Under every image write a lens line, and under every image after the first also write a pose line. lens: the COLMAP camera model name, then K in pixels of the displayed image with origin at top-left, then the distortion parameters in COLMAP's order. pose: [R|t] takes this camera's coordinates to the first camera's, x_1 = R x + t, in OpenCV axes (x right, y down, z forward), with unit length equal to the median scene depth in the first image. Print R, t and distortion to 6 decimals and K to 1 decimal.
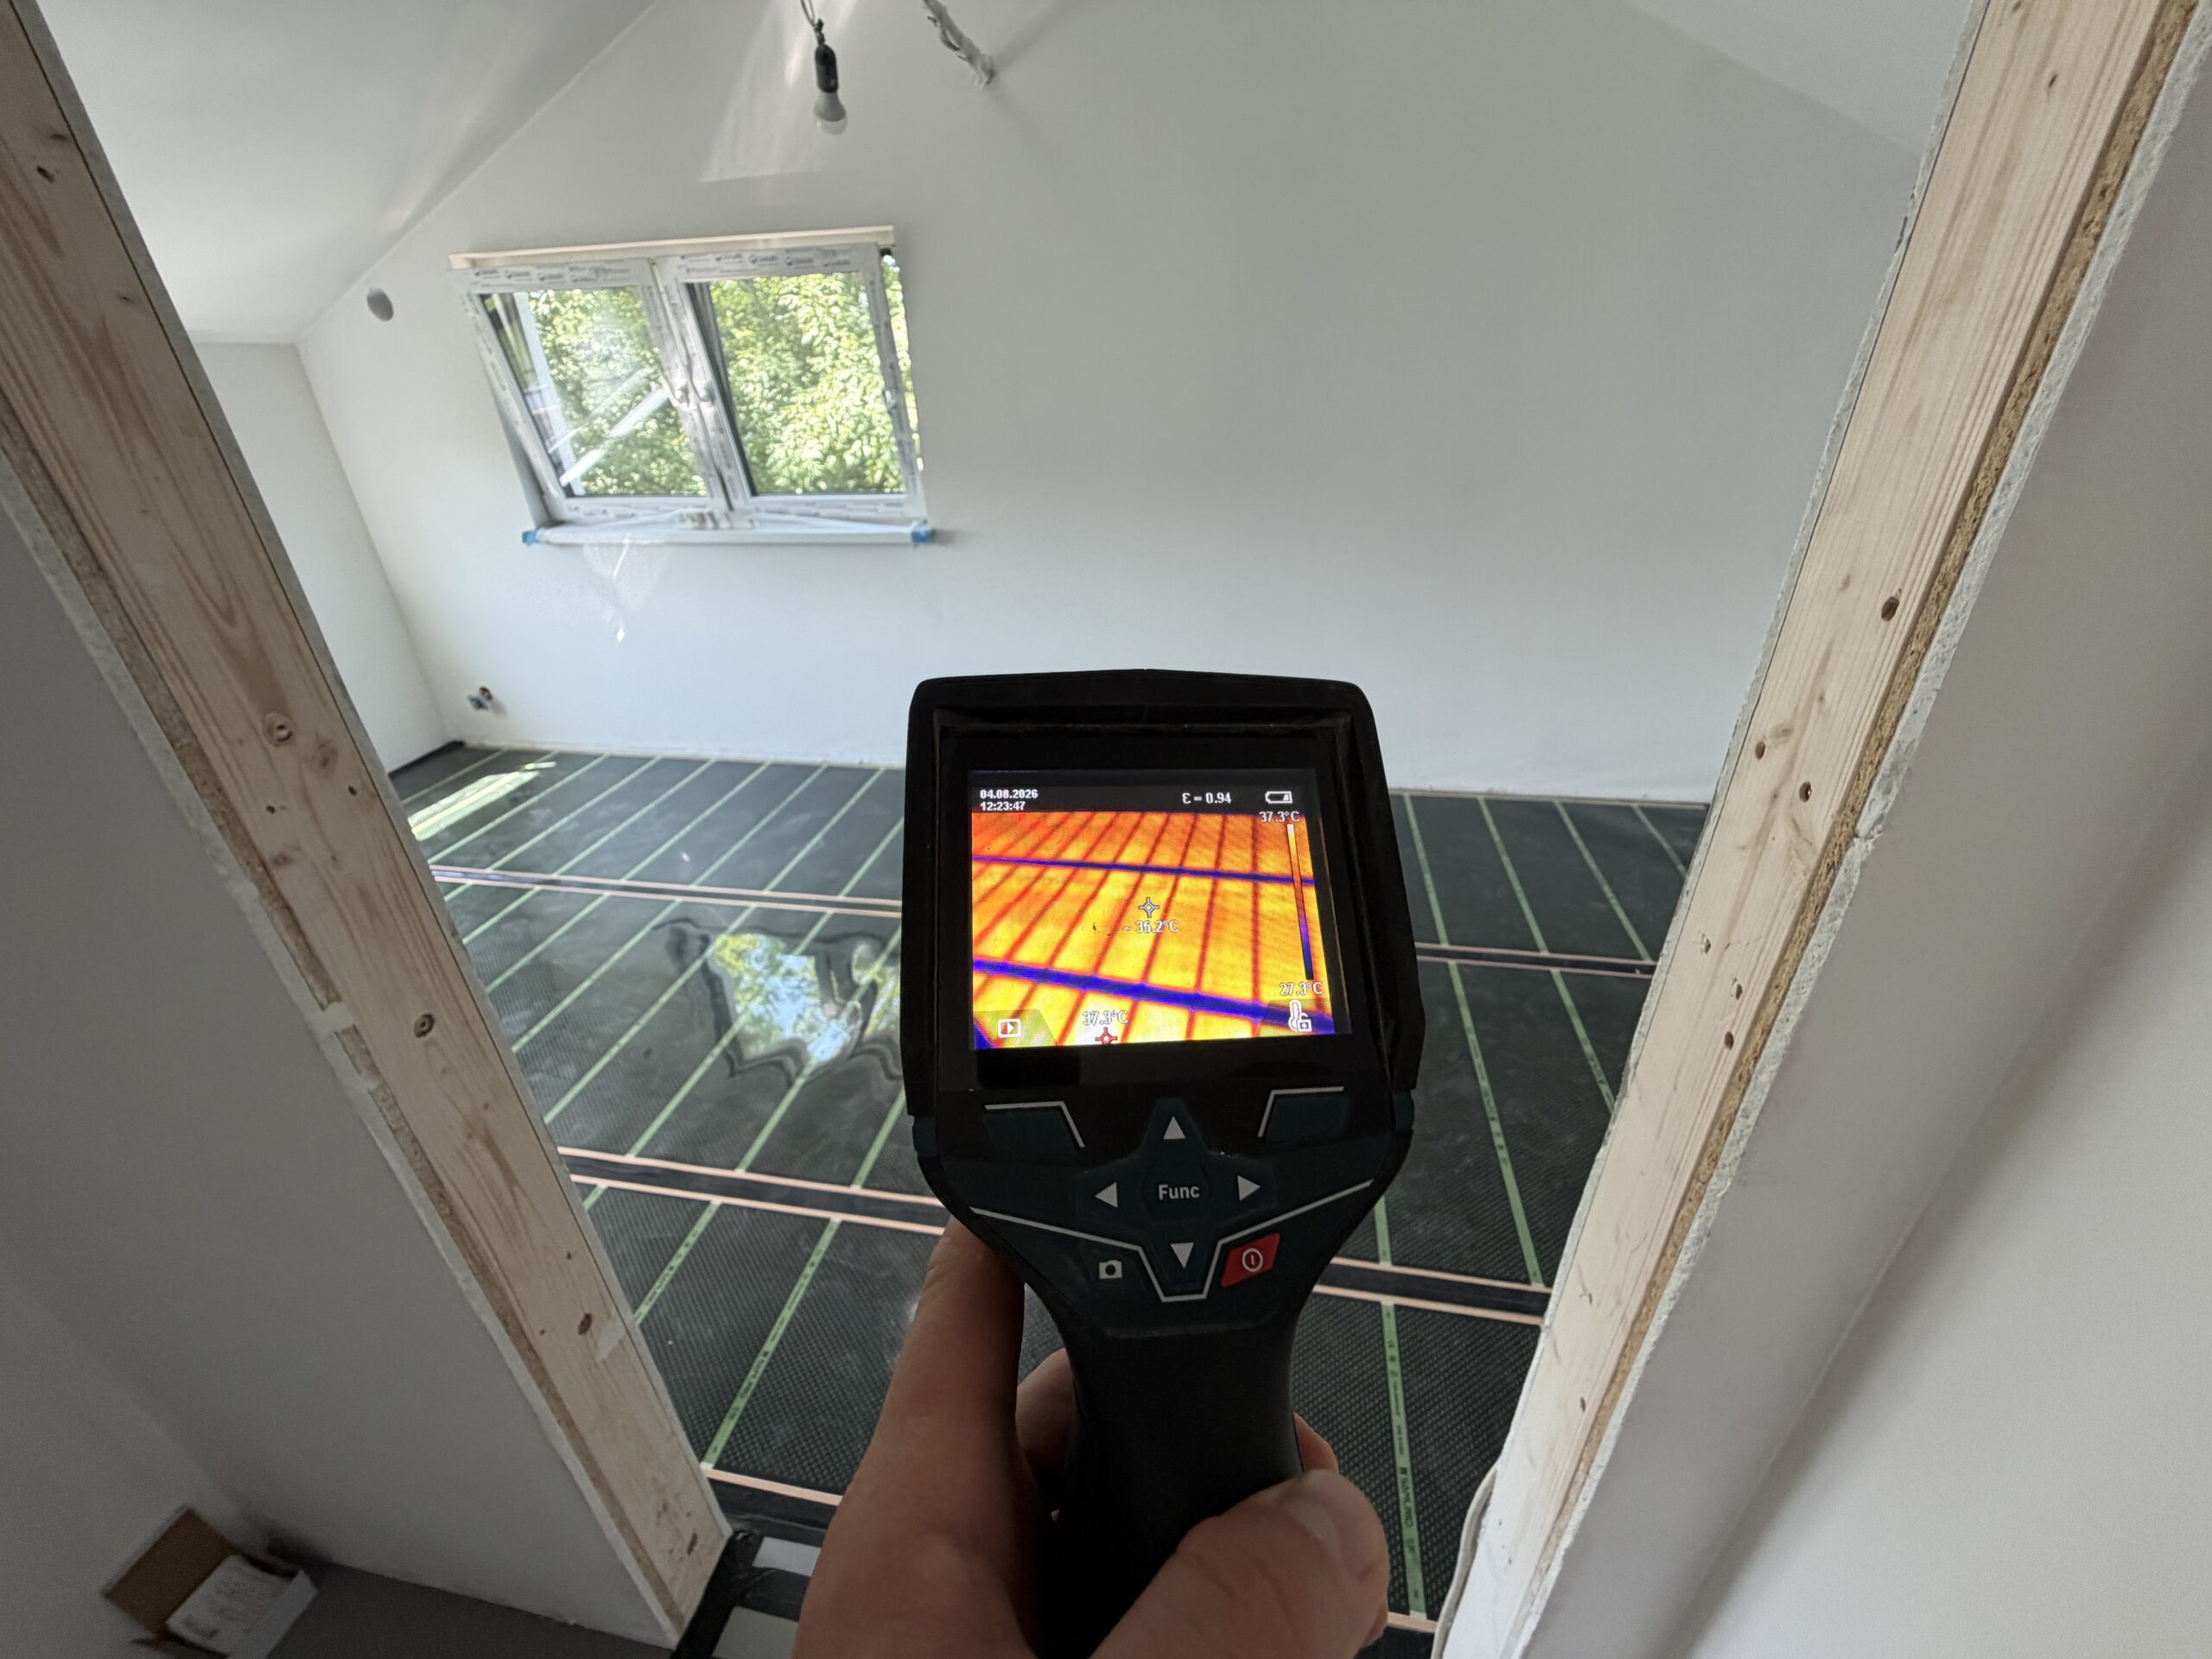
lens RADIAL K [[882.7, 0, 1098.9], [0, 882.7, 824.4], [0, 0, 1]] dist [-0.001196, 0.000392]
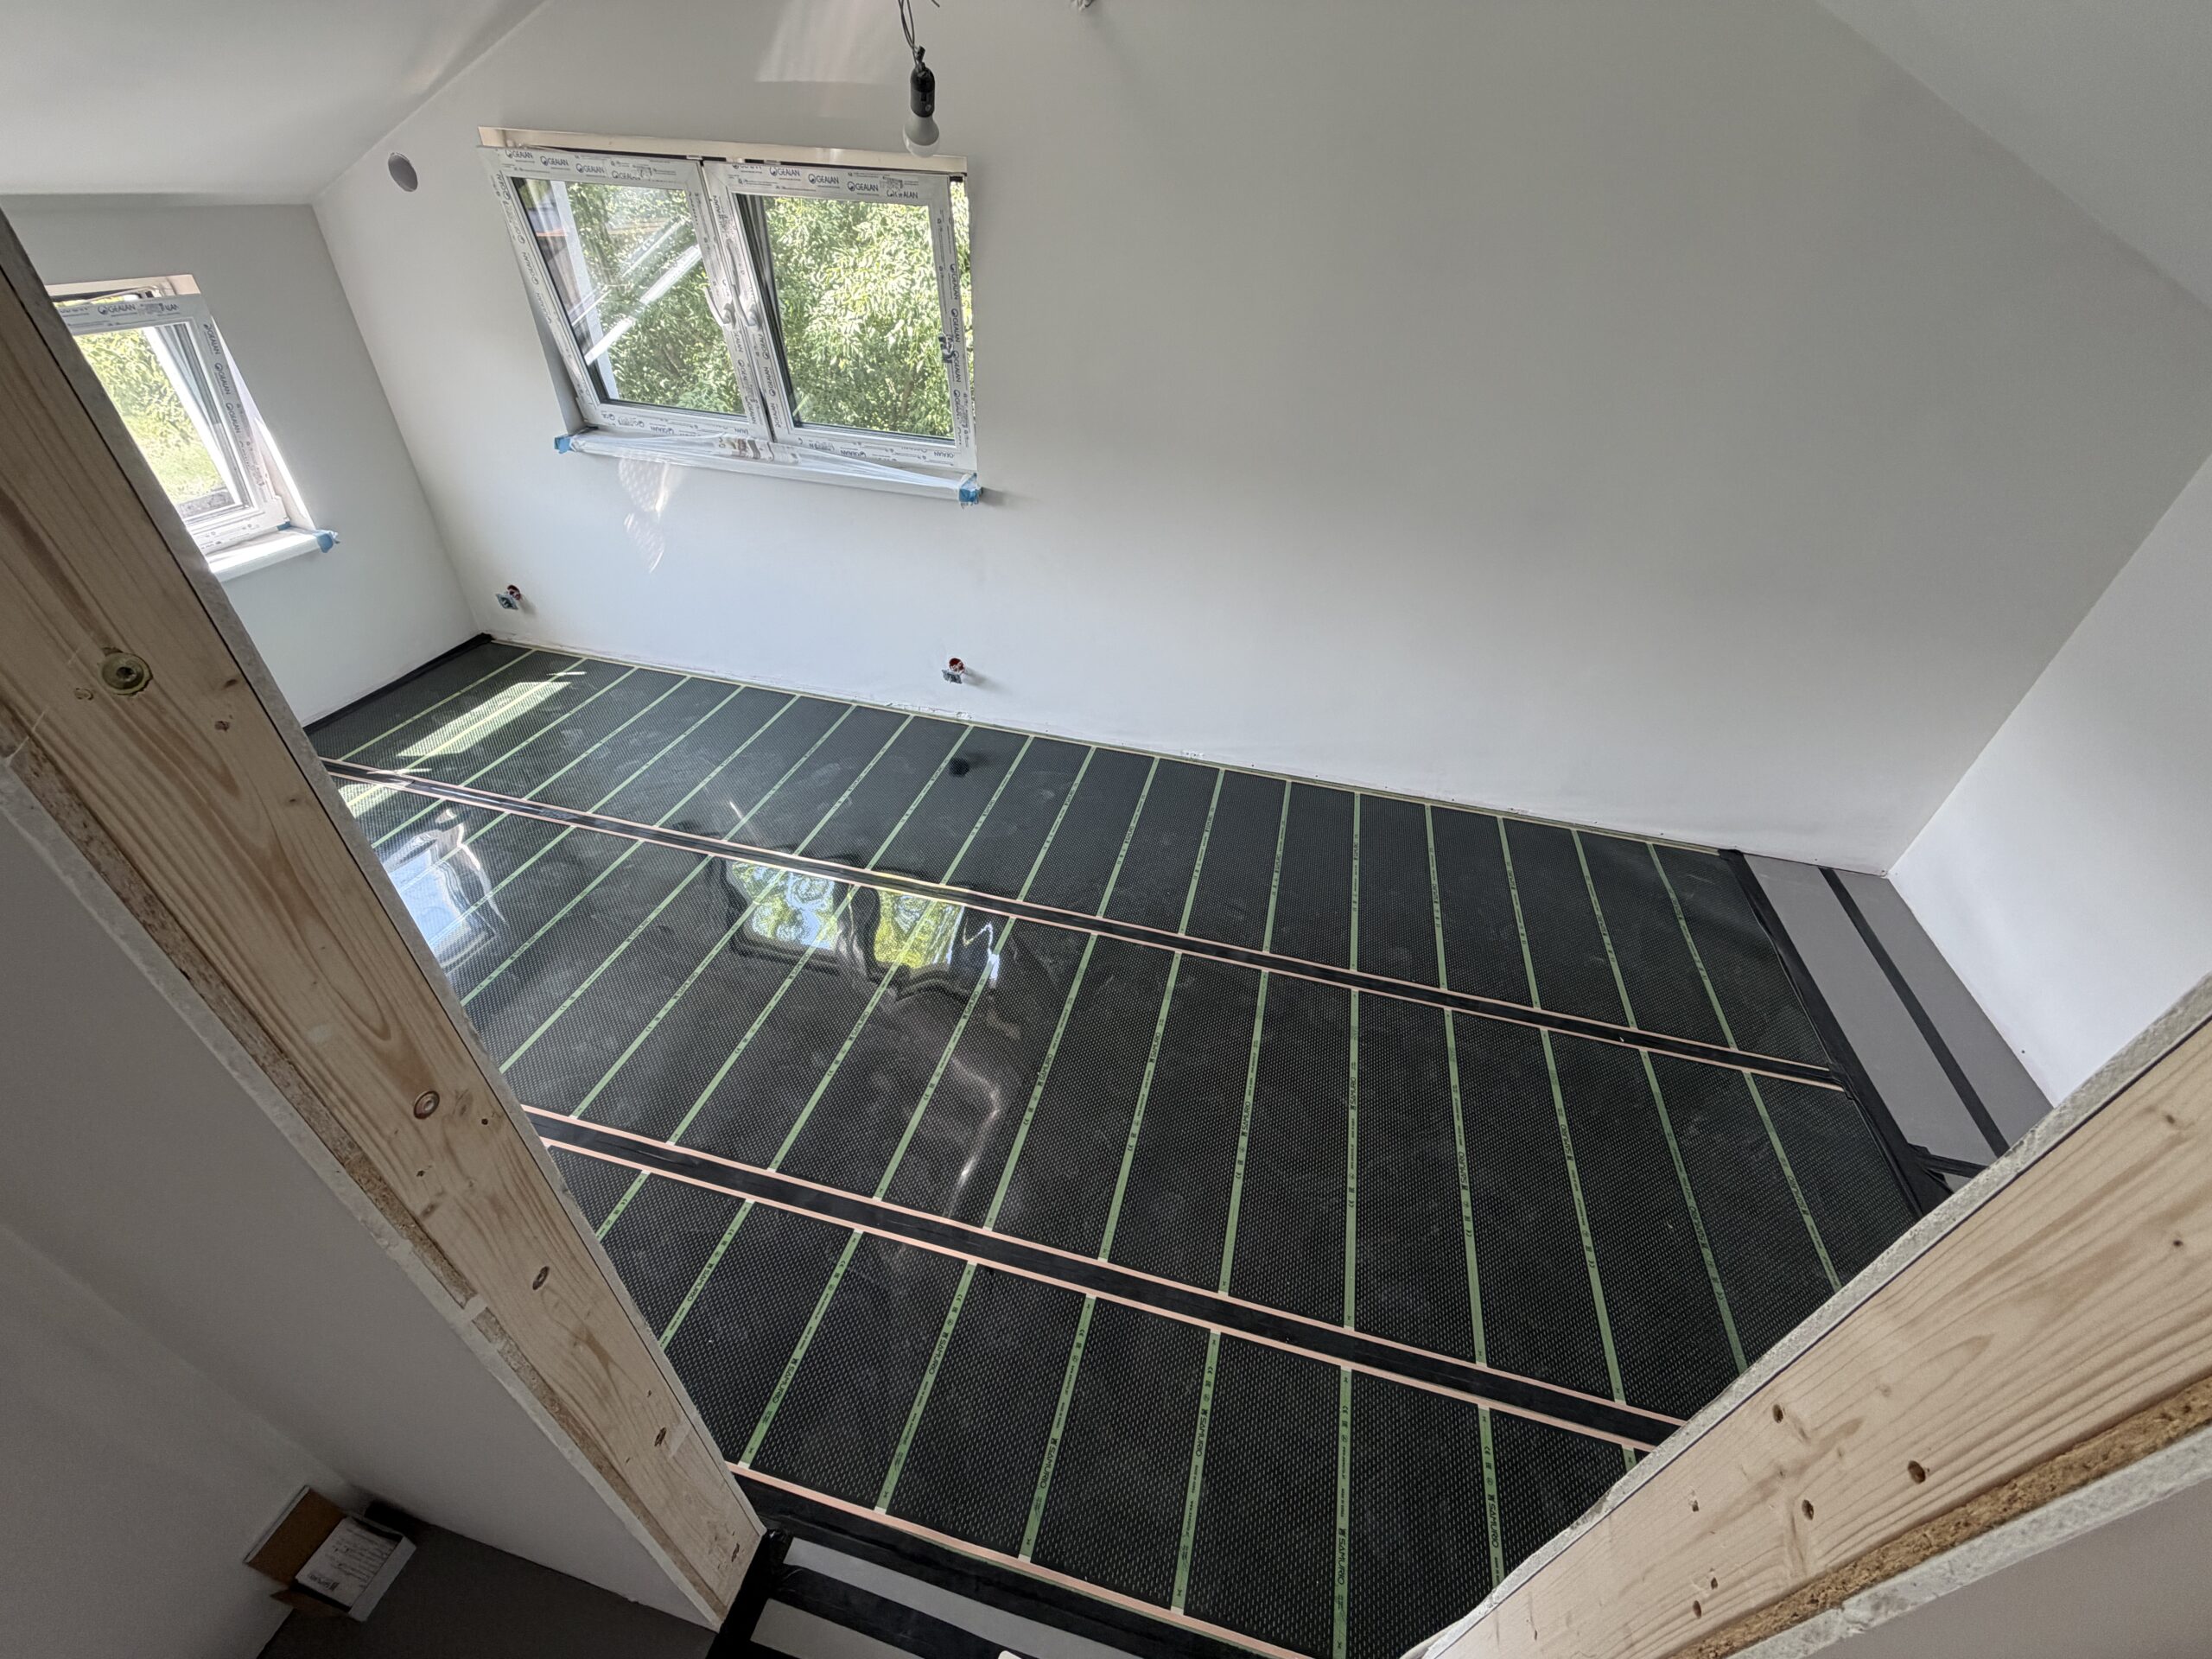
lens RADIAL K [[882.7, 0, 1094.8], [0, 882.7, 783.4], [0, 0, 1]] dist [-0.001196, 0.000392]
pose [[0.995066, 0.099134, 0.004110, -0.053403], [-0.098567, 0.982932, 0.155333, -0.252171], [0.011359, -0.154972, 0.987854, 0.000656]]
